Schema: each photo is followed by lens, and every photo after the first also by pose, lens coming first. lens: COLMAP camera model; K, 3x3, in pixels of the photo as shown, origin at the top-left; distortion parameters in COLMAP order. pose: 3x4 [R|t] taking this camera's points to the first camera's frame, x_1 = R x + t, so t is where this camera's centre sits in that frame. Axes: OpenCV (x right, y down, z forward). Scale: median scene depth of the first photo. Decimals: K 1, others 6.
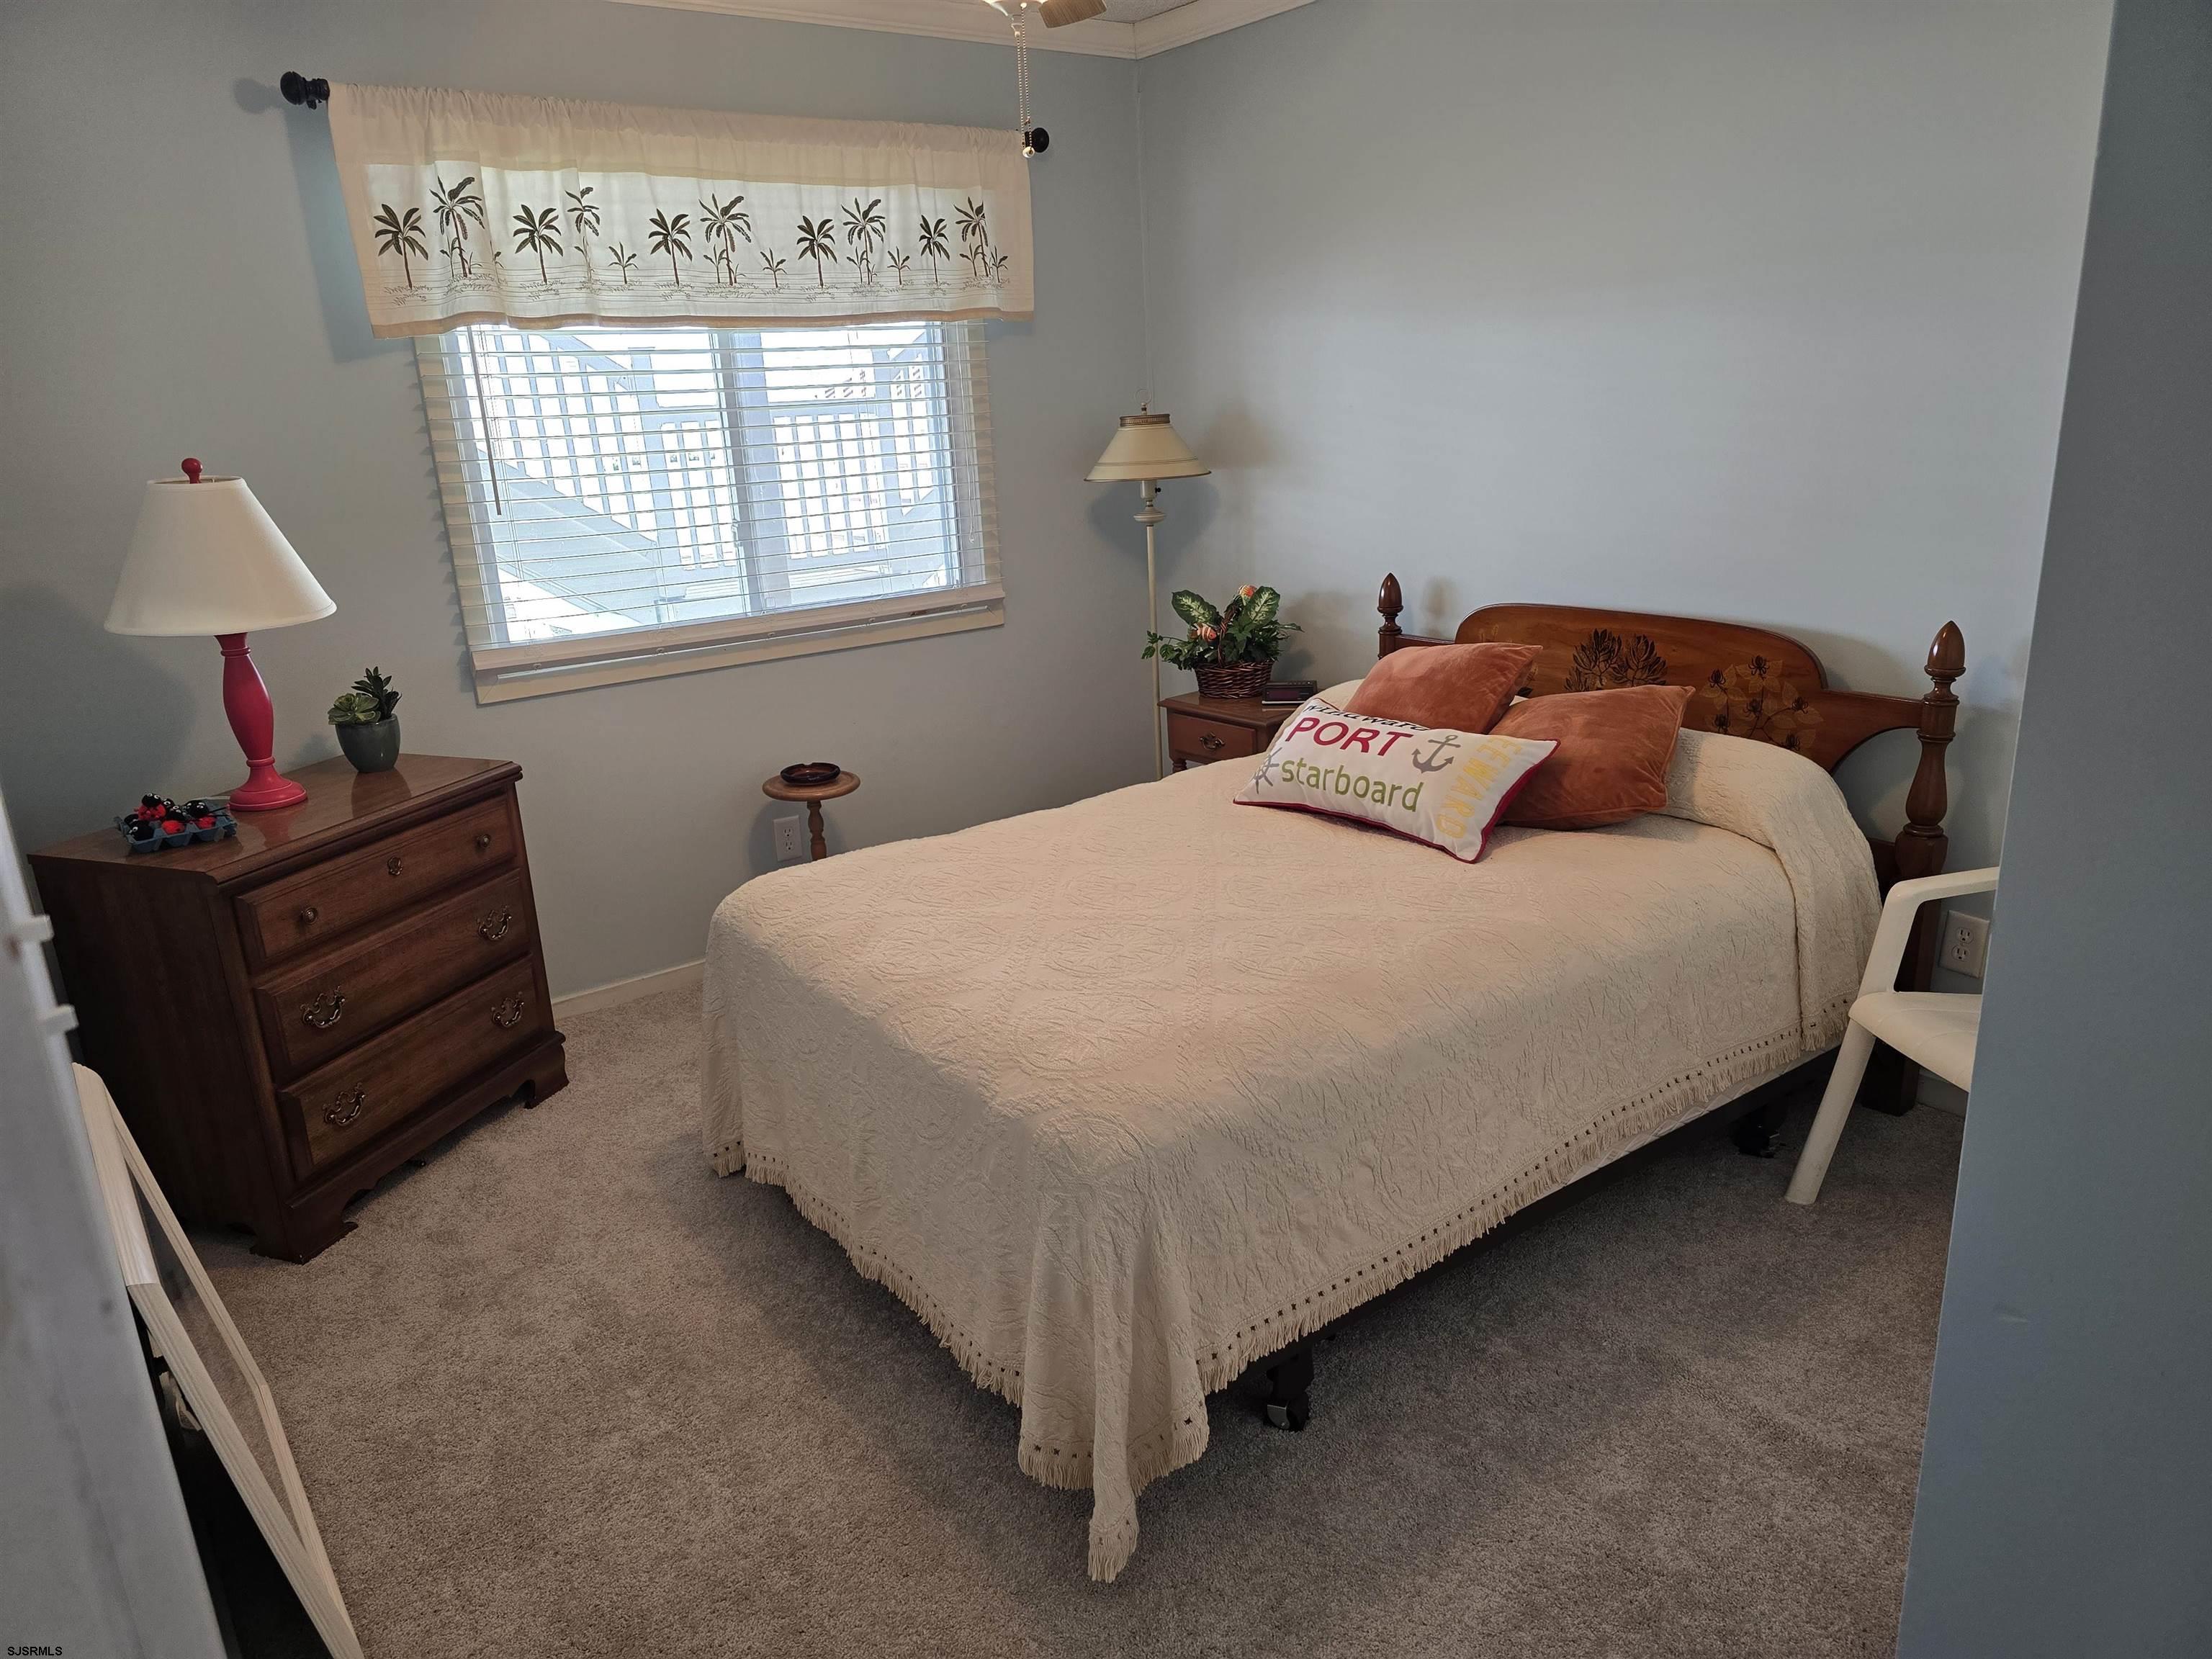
lens RADIAL K [[1481.0, 0, 1112.6], [0, 1481.0, 818.9], [0, 0, 1]] dist [0.058650, -0.048652]
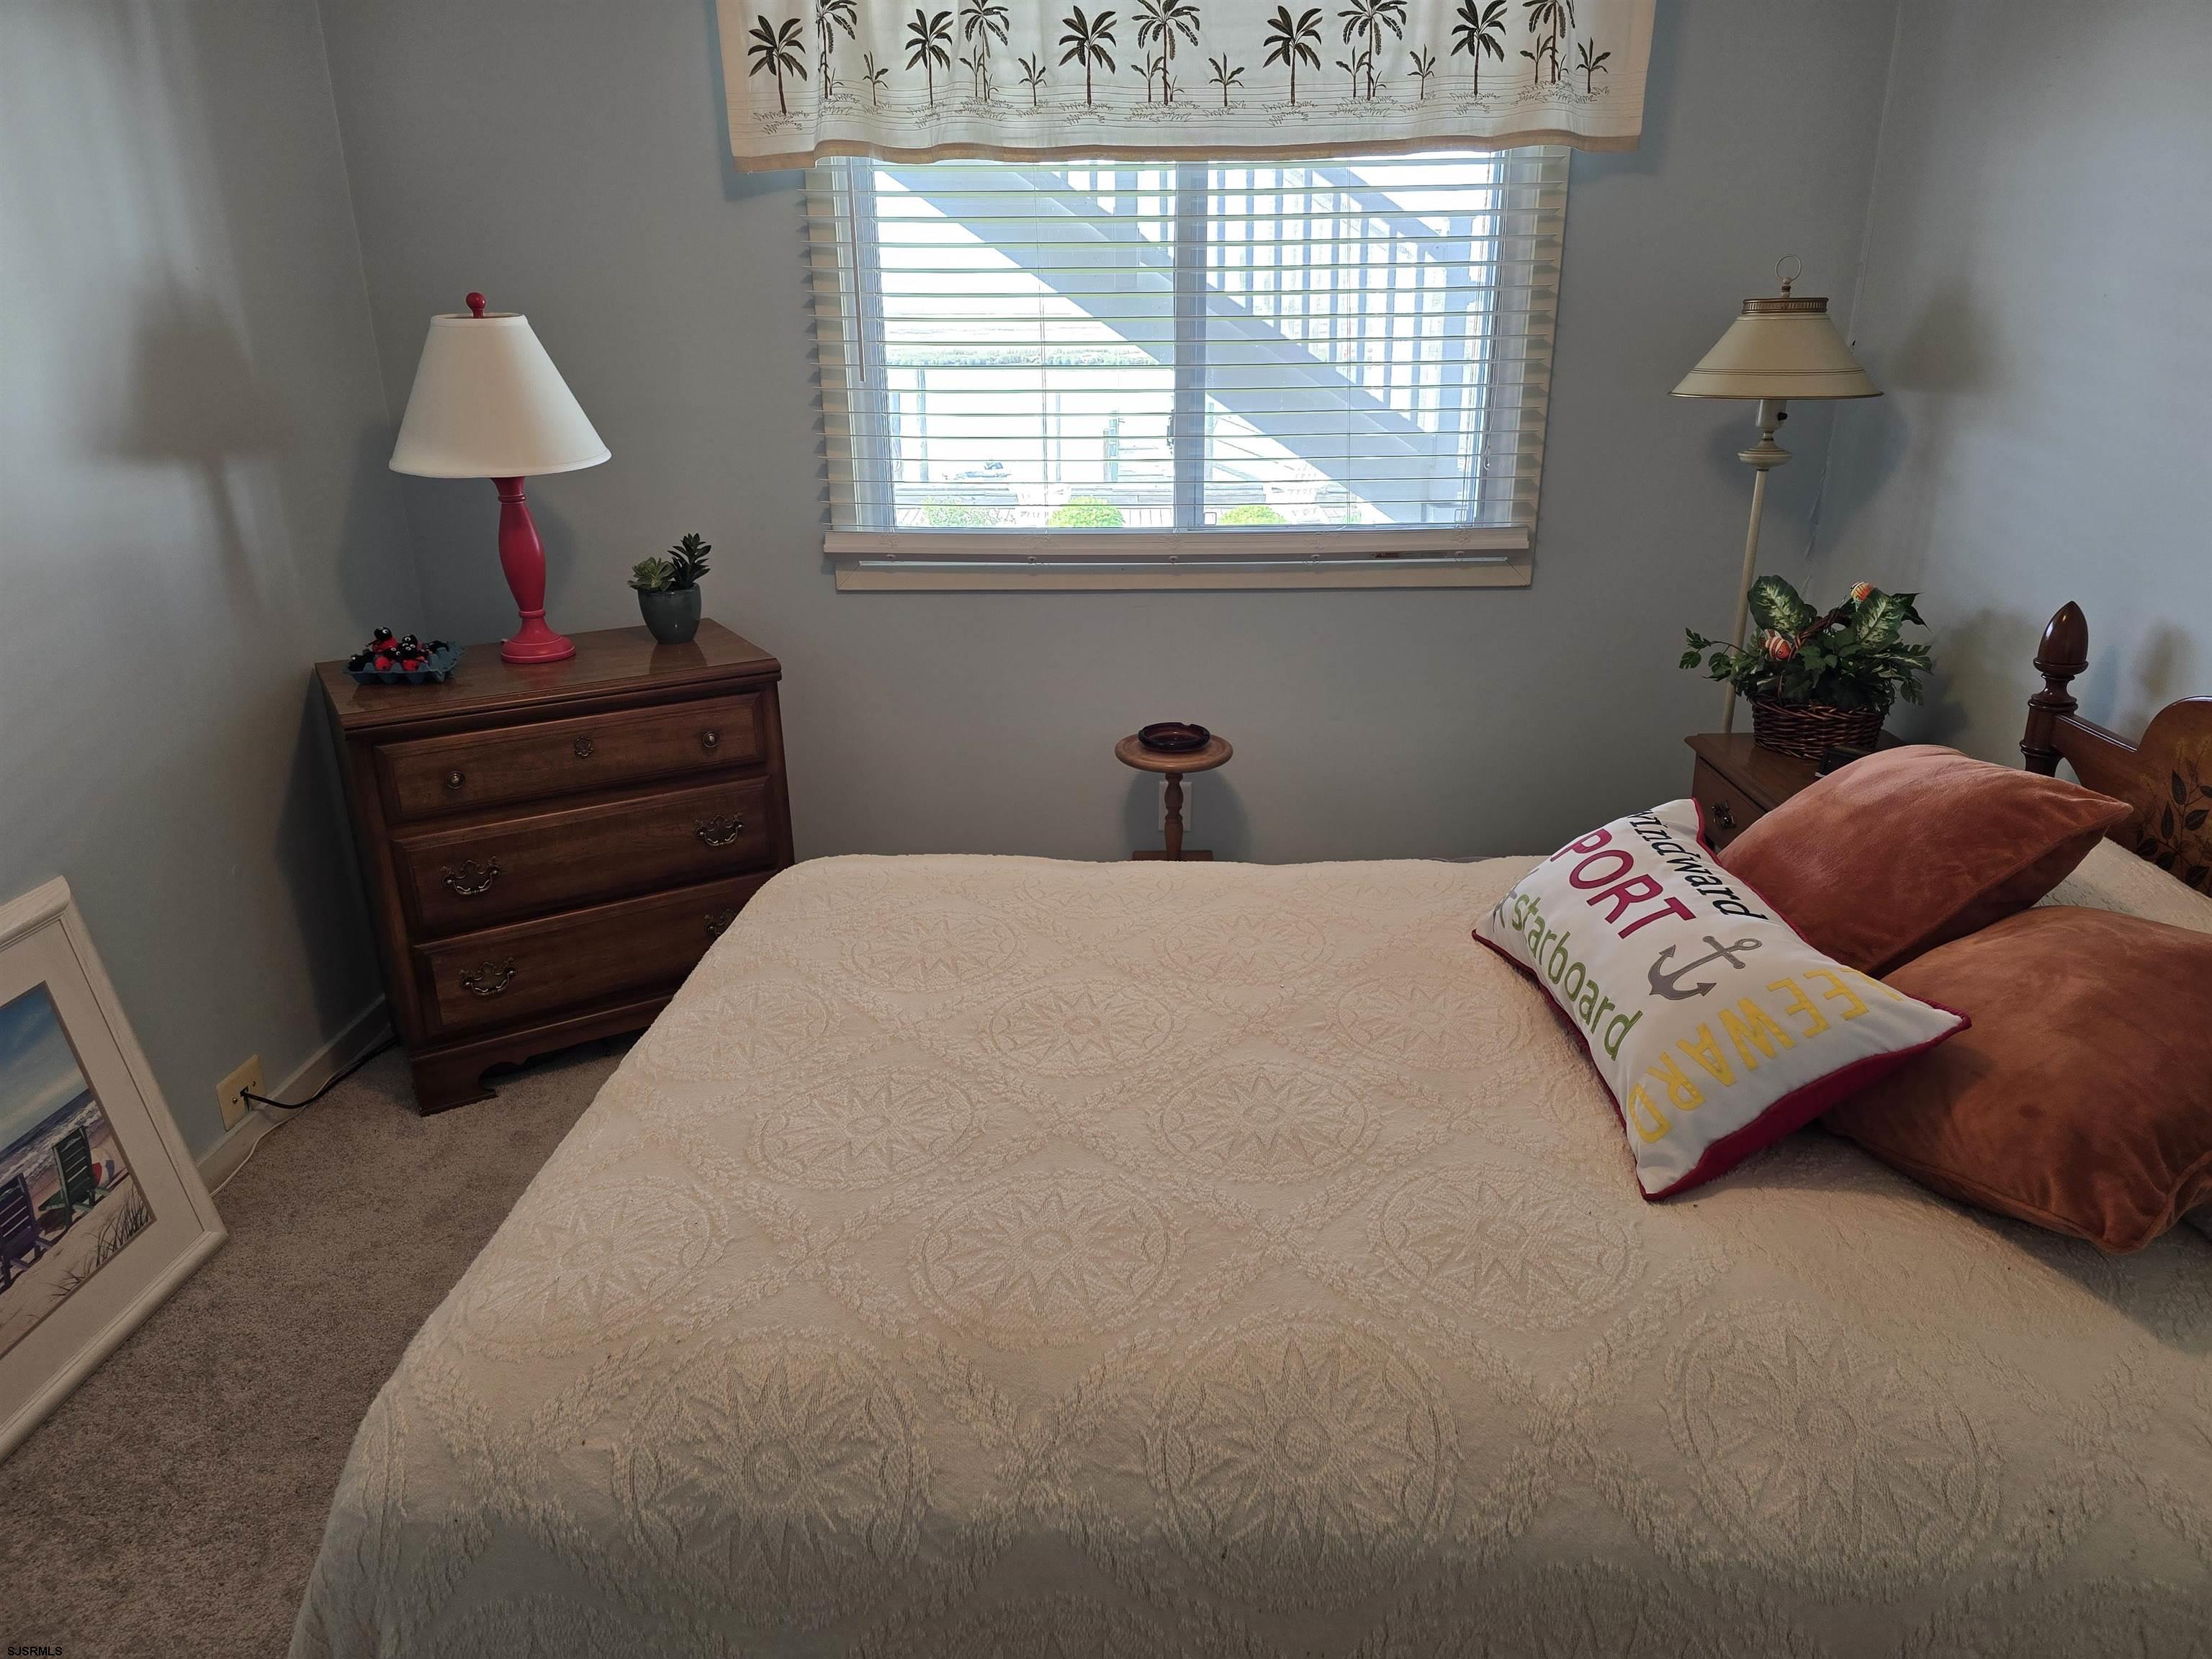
lens RADIAL K [[1504.2, 0, 1083.6], [0, 1504.2, 824.1], [0, 0, 1]] dist [0.056279, -0.048524]
pose [[0.779293, 0.243651, -0.577353, 0.272206], [-0.203056, 0.969790, 0.135185, -0.094829], [0.592849, 0.011887, 0.805226, 0.354017]]
